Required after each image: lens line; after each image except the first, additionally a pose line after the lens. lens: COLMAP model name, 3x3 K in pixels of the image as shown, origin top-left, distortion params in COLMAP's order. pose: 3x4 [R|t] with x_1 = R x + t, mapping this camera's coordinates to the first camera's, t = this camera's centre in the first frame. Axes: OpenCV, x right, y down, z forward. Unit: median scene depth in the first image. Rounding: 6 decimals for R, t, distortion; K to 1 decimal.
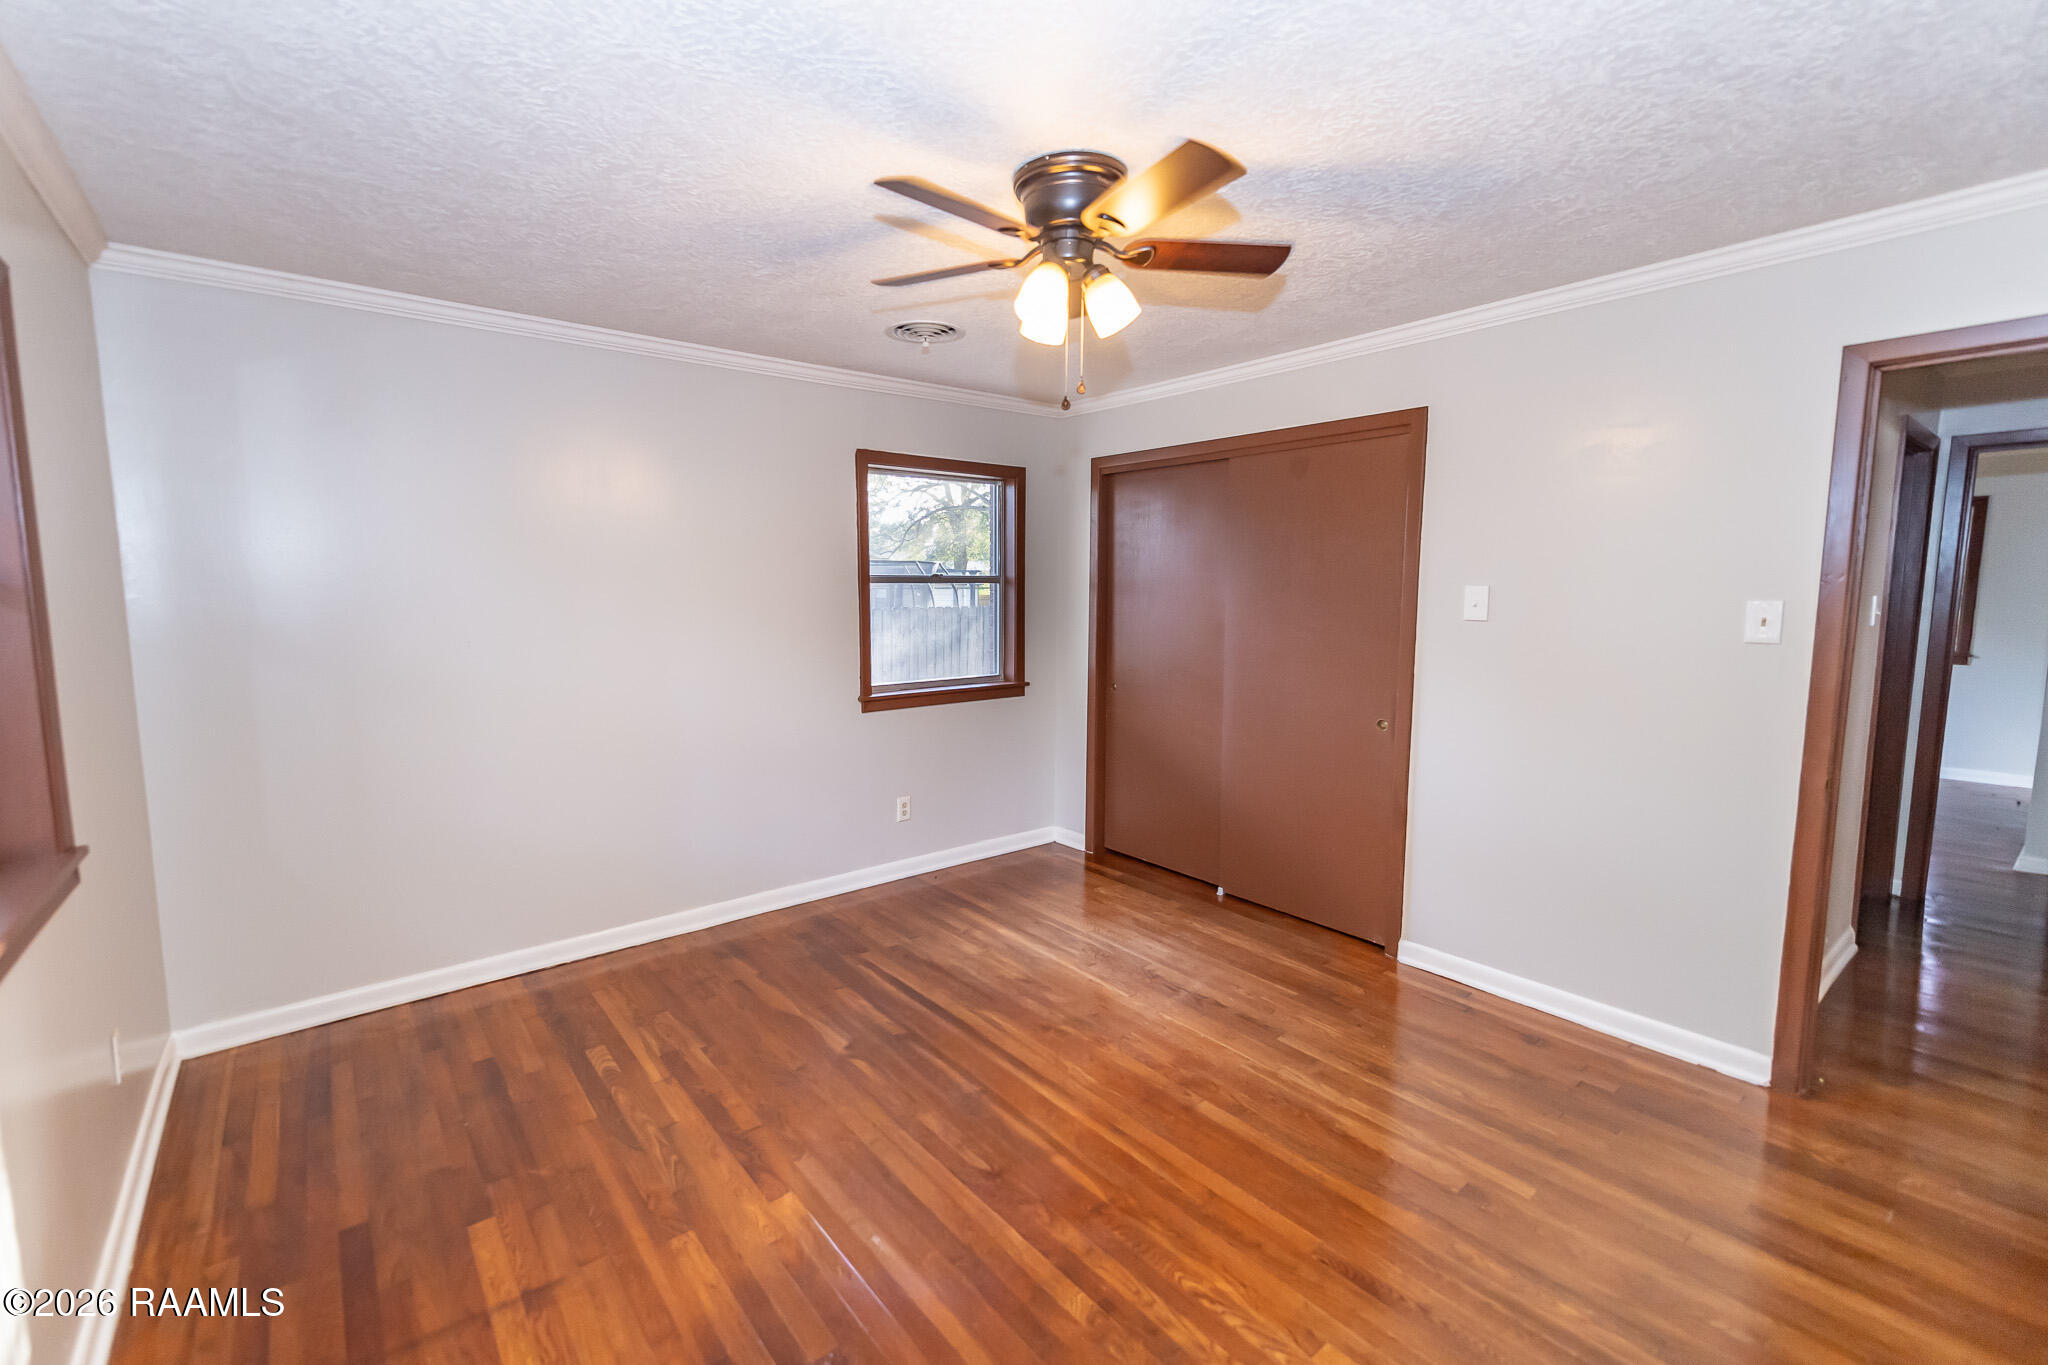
lens RADIAL K [[859.6, 0, 964.8], [0, 859.6, 659.4], [0, 0, 1]] dist [0.012146, -0.000499]
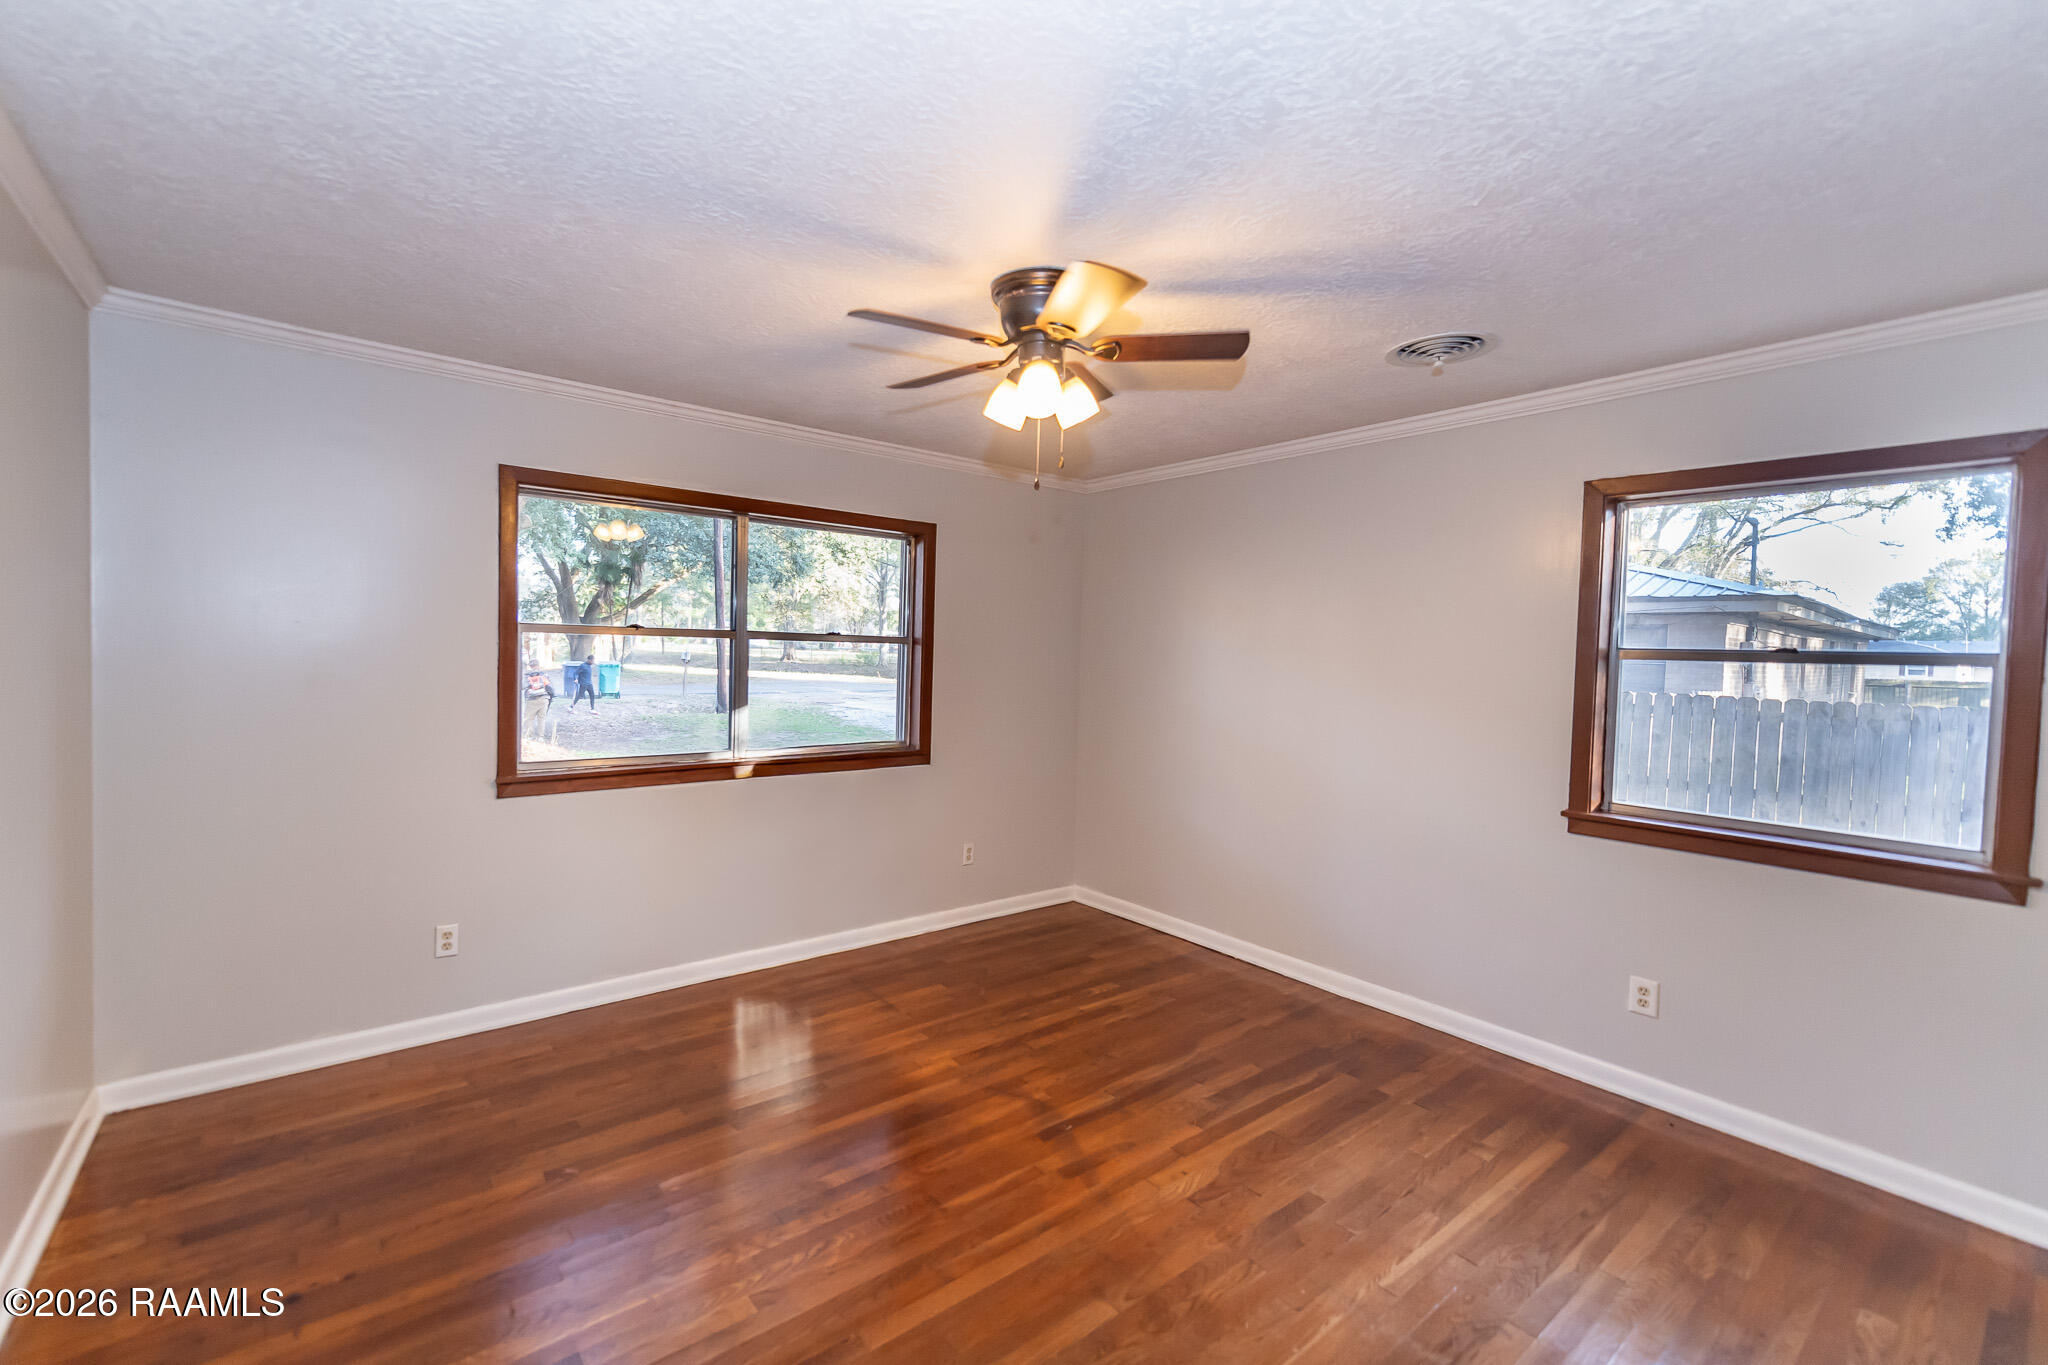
lens RADIAL K [[872.5, 0, 1012.6], [0, 872.5, 681.3], [0, 0, 1]] dist [0.009927, -0.000564]
pose [[0.020869, 0.038040, -0.999058, 1.053166], [-0.112901, 0.992974, 0.035450, -0.069727], [0.993387, 0.112055, 0.025017, 0.831735]]
